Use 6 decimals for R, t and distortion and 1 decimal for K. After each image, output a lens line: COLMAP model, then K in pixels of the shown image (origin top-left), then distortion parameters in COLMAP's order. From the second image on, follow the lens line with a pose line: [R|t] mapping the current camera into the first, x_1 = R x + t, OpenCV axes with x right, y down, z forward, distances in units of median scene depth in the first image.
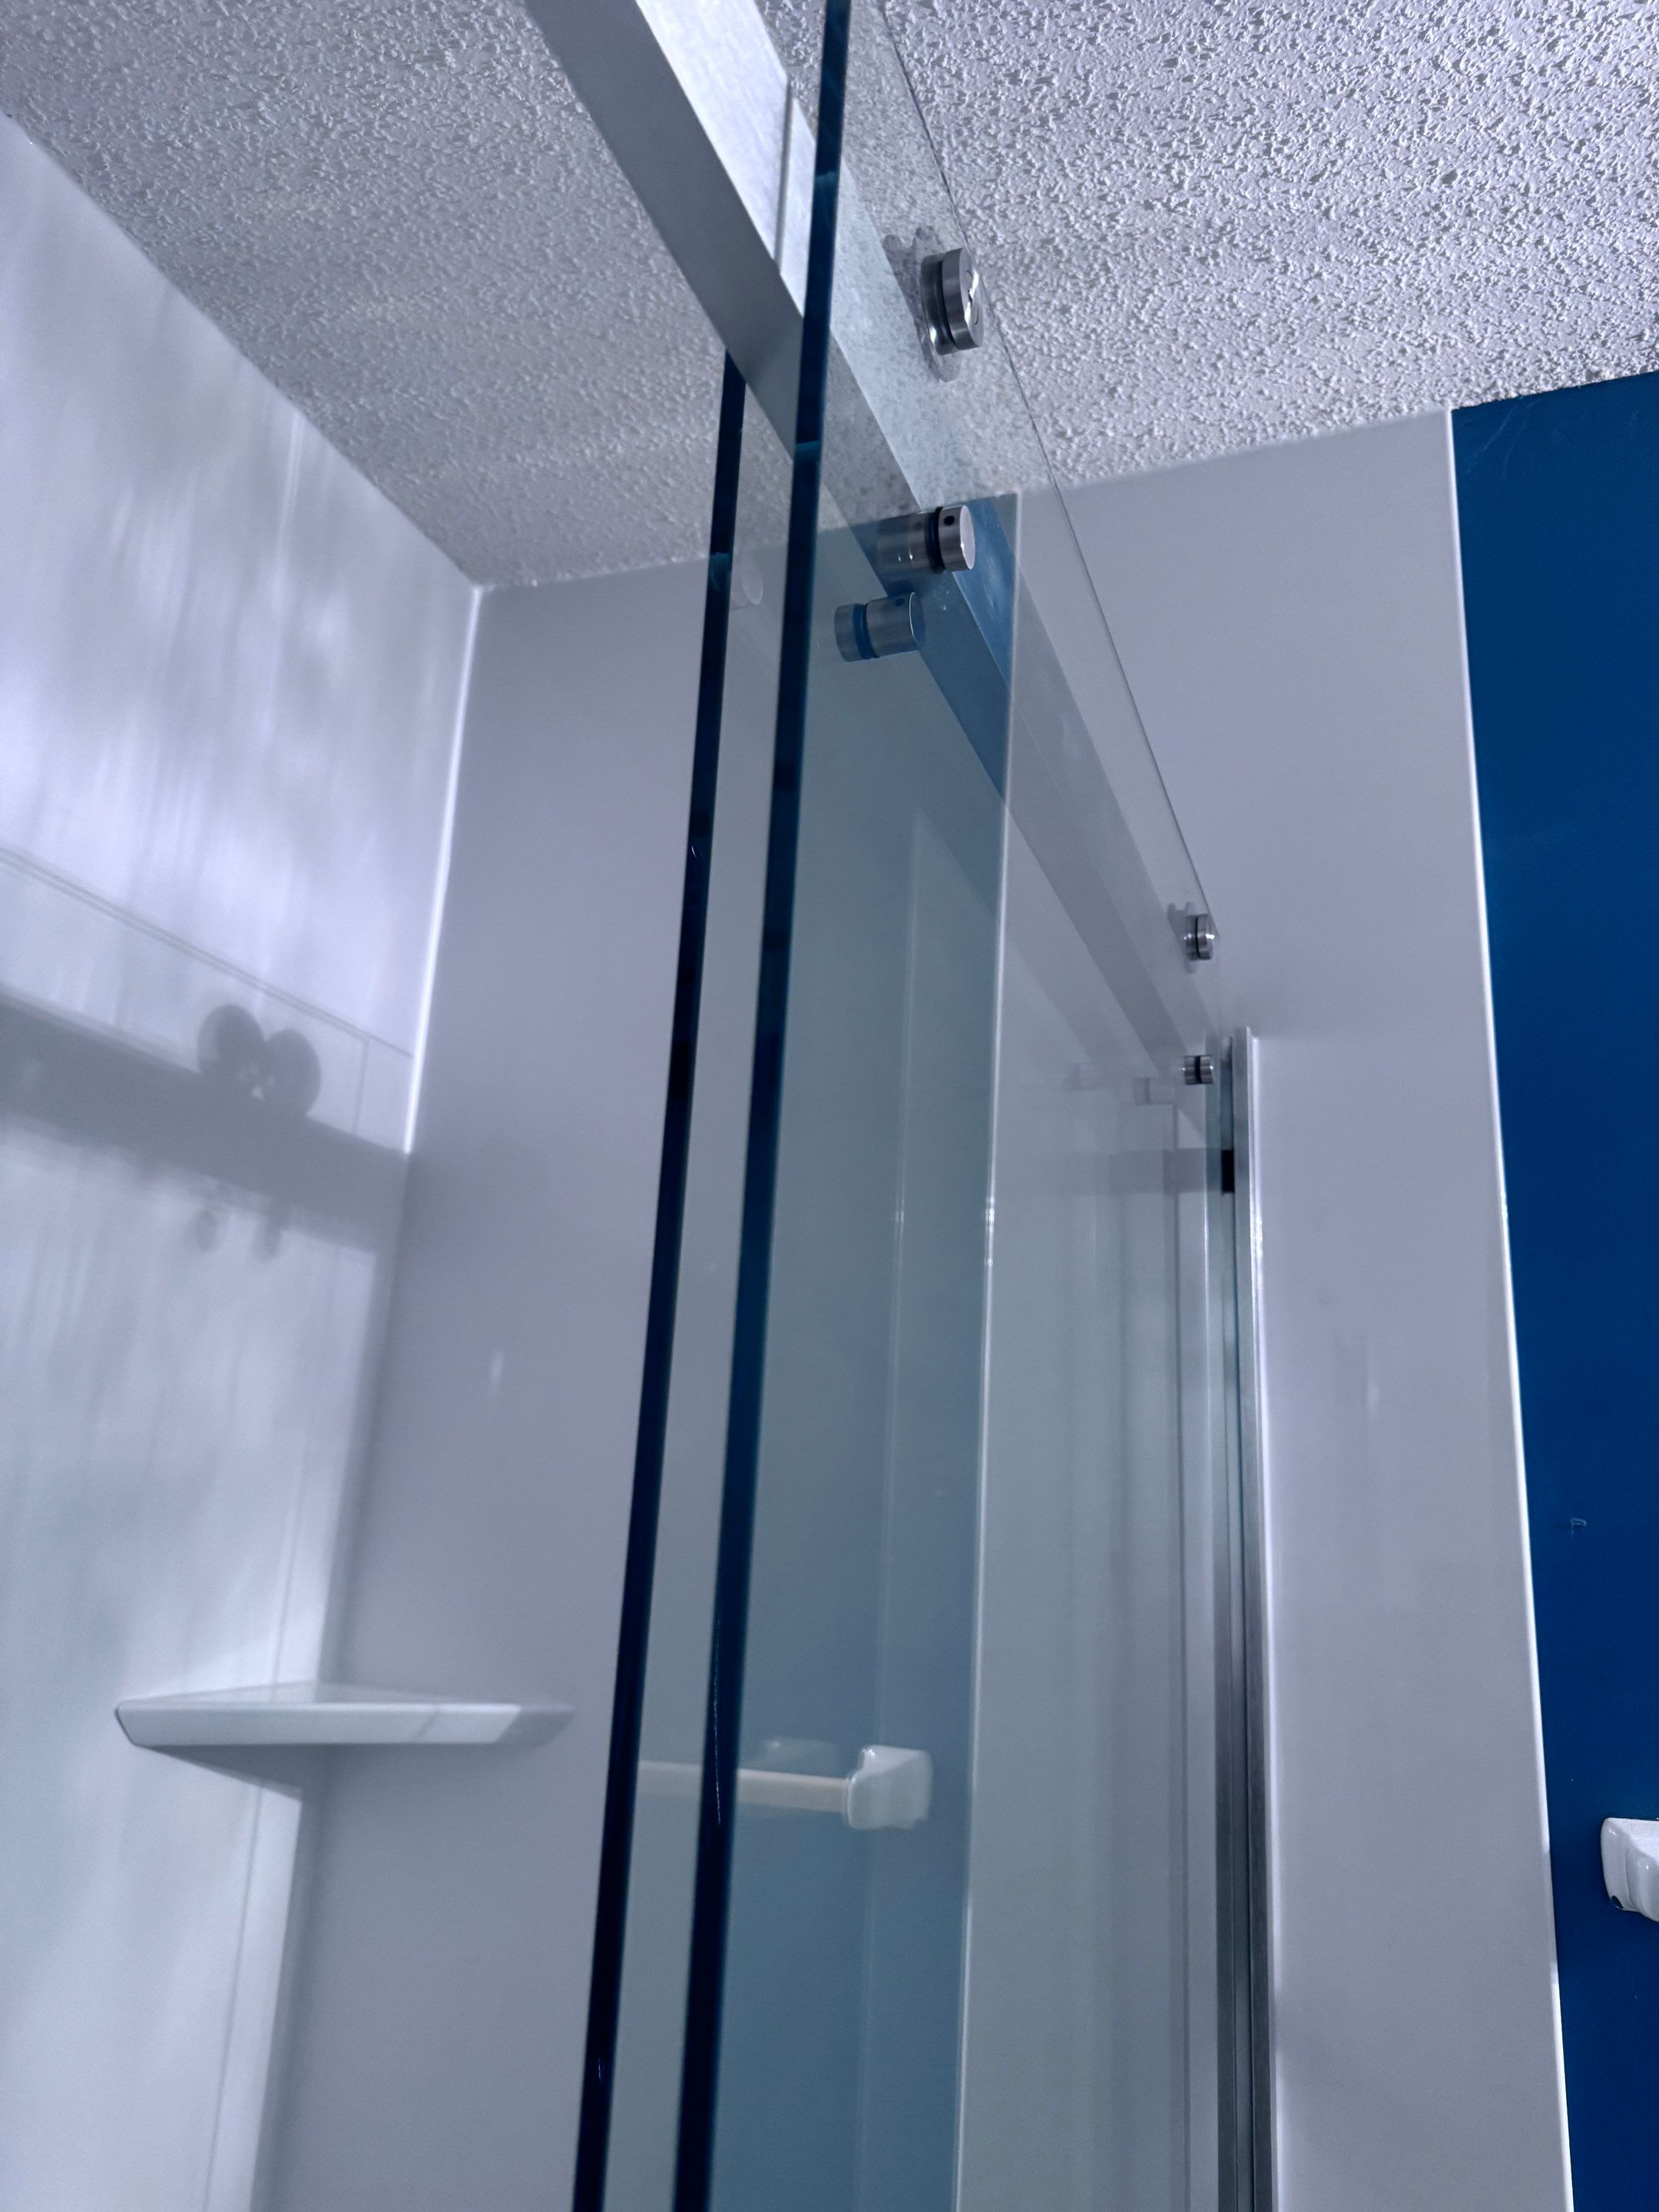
lens RADIAL K [[1569.8, 0, 805.1], [0, 1569.8, 1104.0], [0, 0, 1]] dist [0.037312, -0.043608]
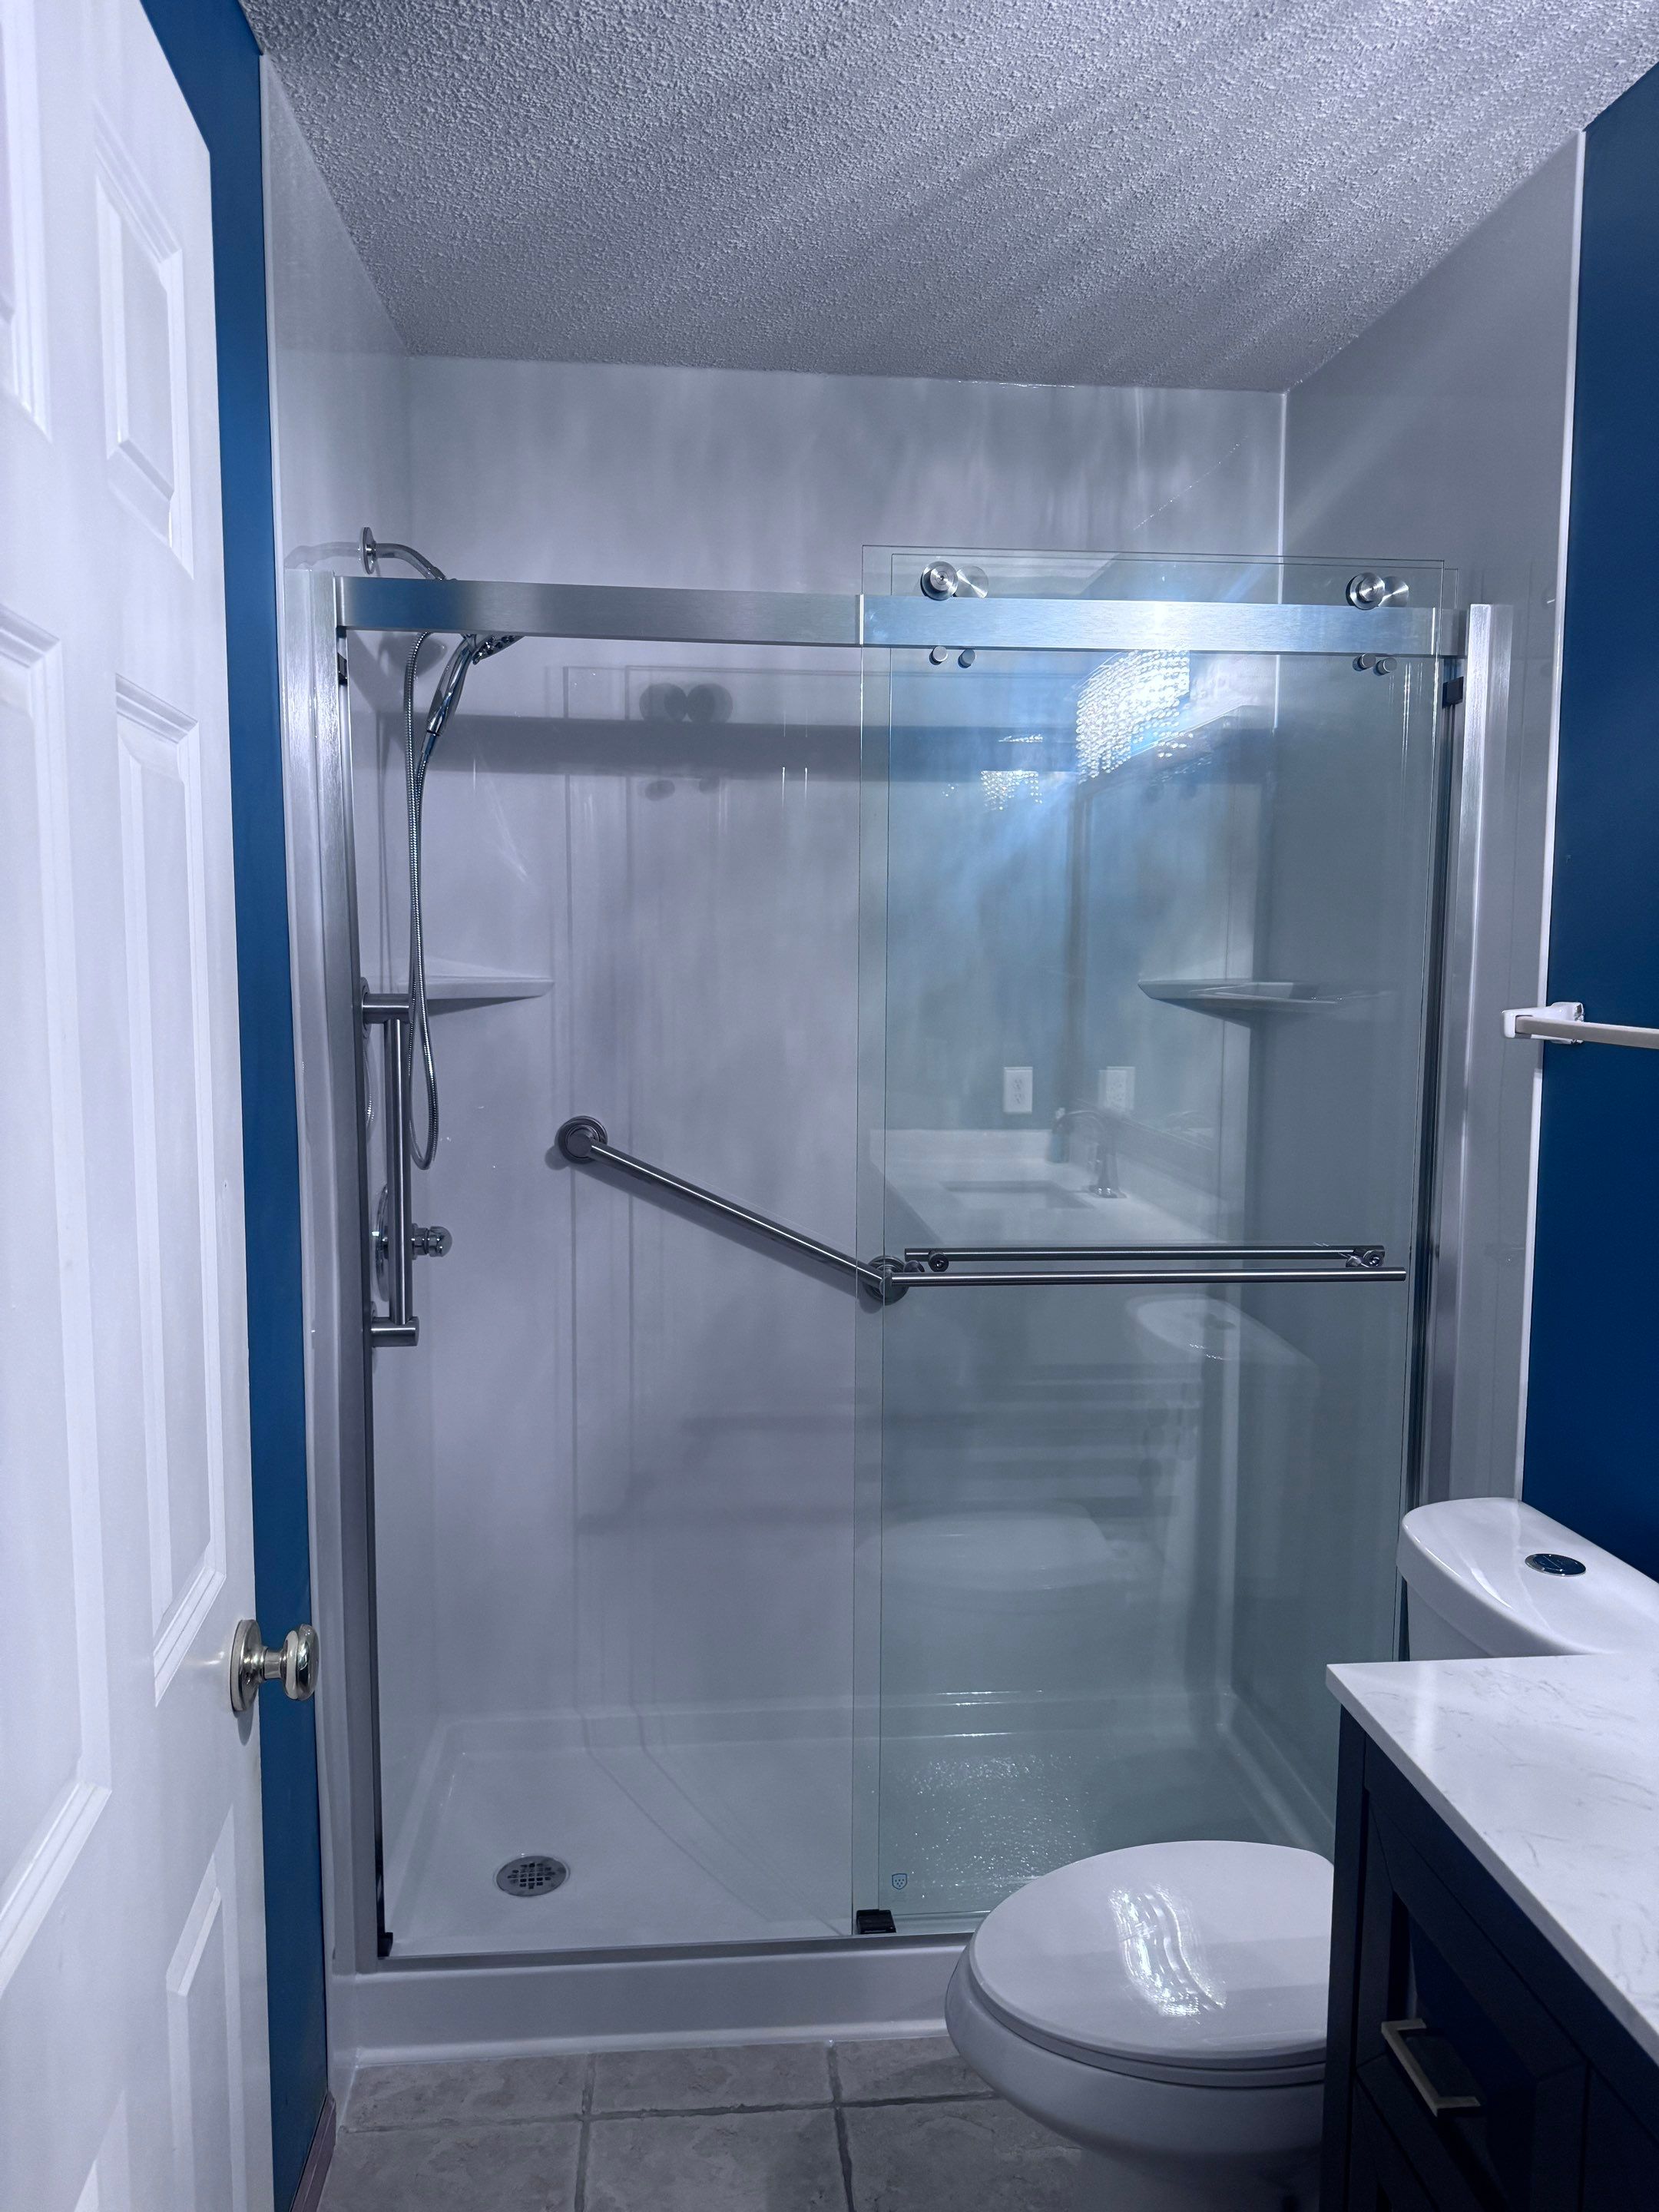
lens RADIAL K [[1569.8, 0, 824.0], [0, 1569.8, 1116.7], [0, 0, 1]] dist [0.037312, -0.043608]
pose [[0.456351, 0.031611, -0.889238, 1.459744], [0.259633, 0.951149, 0.167054, 0.017178], [0.851078, -0.307111, 0.425851, -0.554473]]
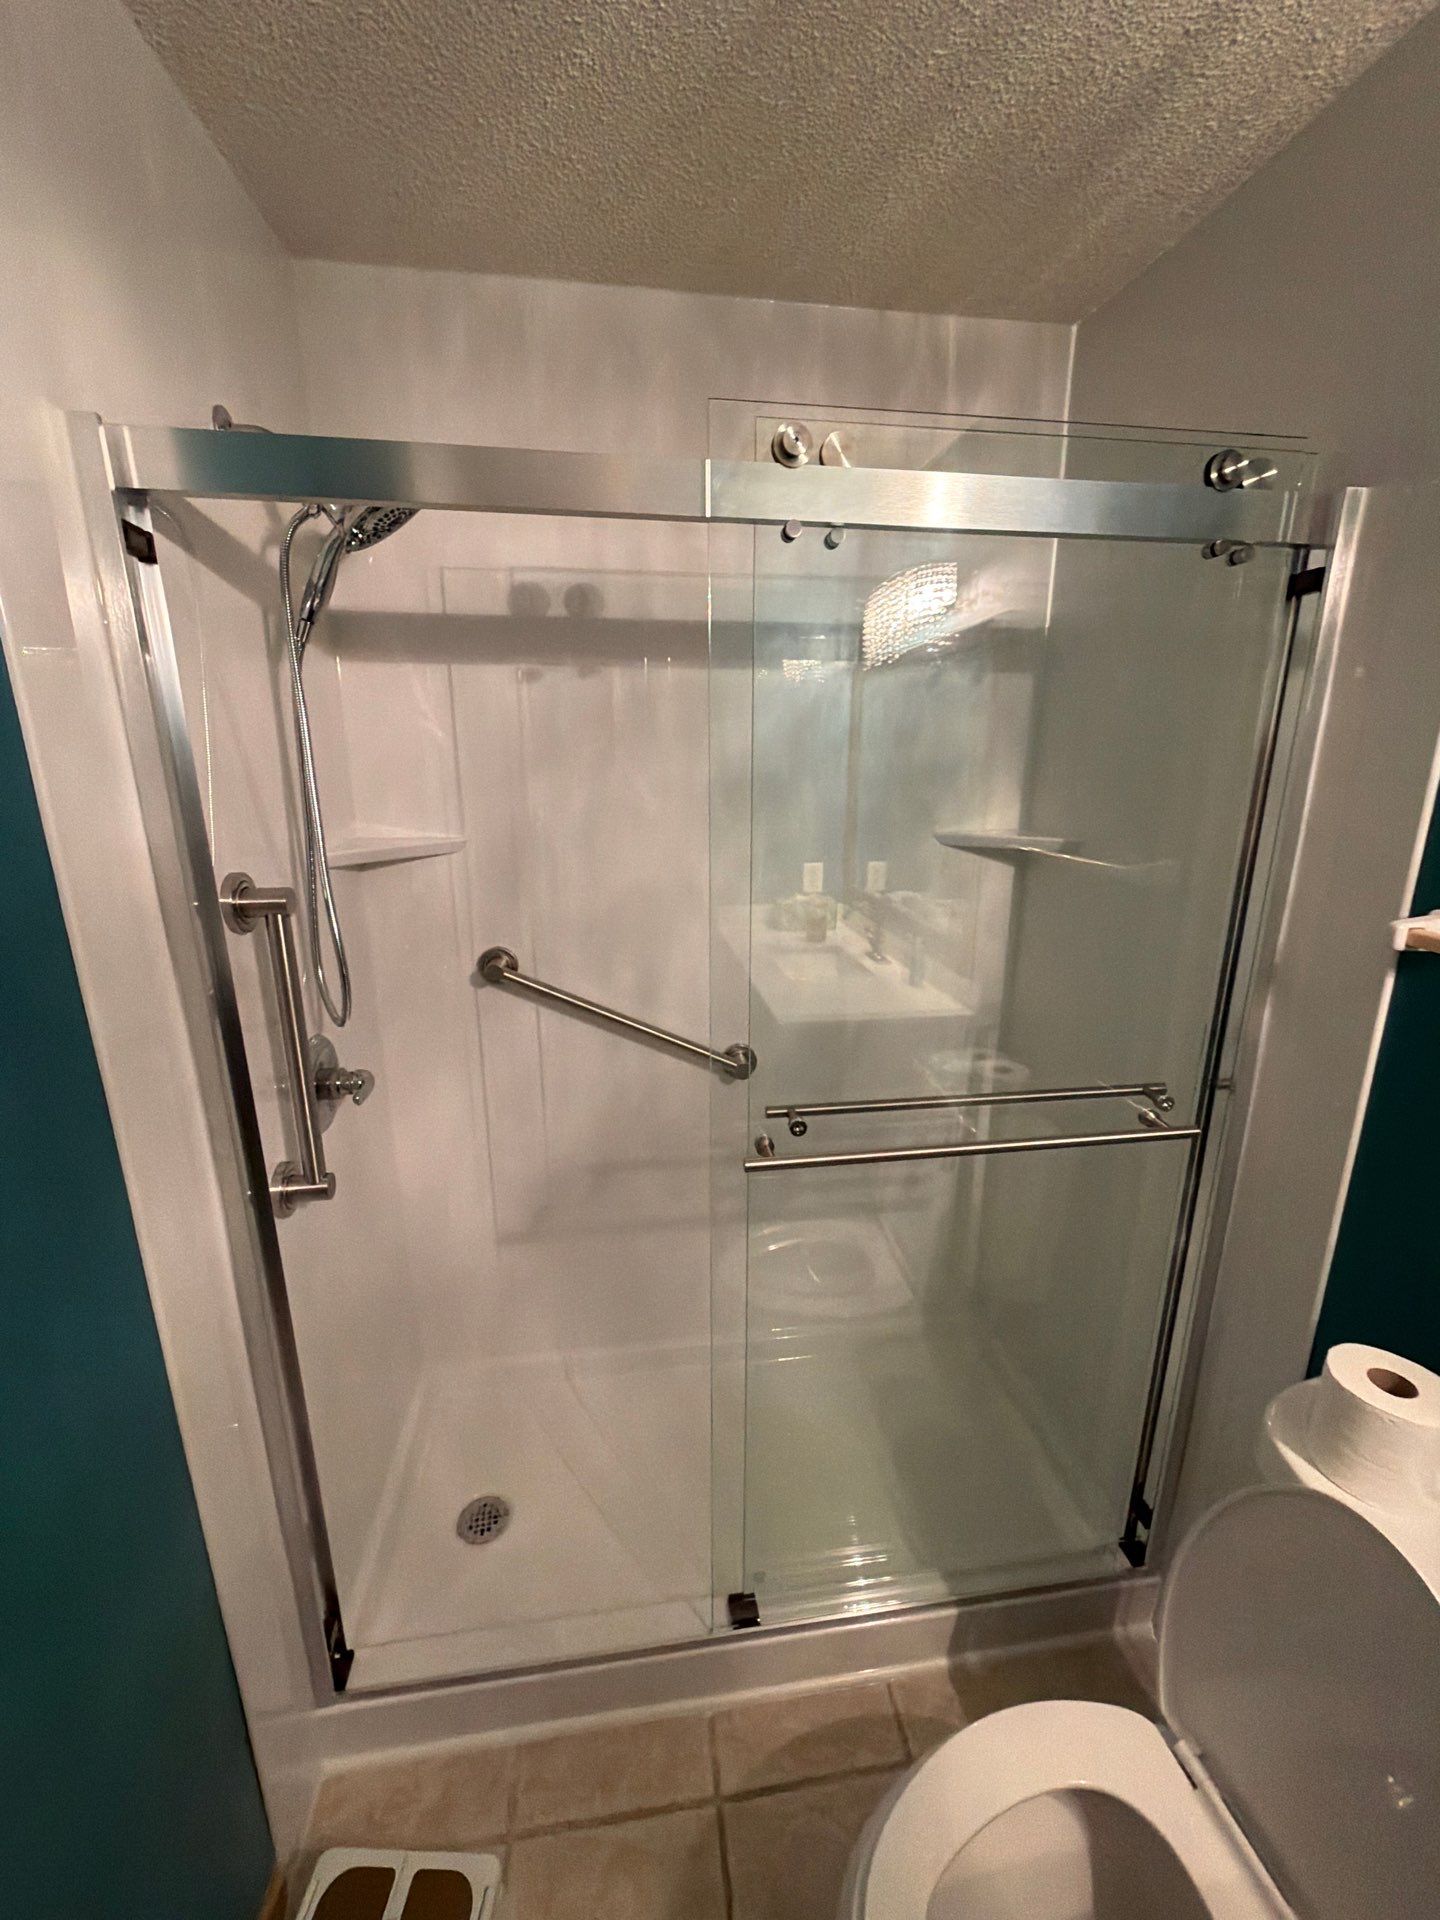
lens RADIAL K [[765.2, 0, 719.7], [0, 765.2, 955.6], [0, 0, 1]] dist [-0.001819, -0.000164]
pose [[0.500432, 0.155482, -0.851700, 0.680365], [0.260627, 0.911056, 0.319453, -0.020908], [0.825616, -0.381840, 0.415399, -0.138952]]
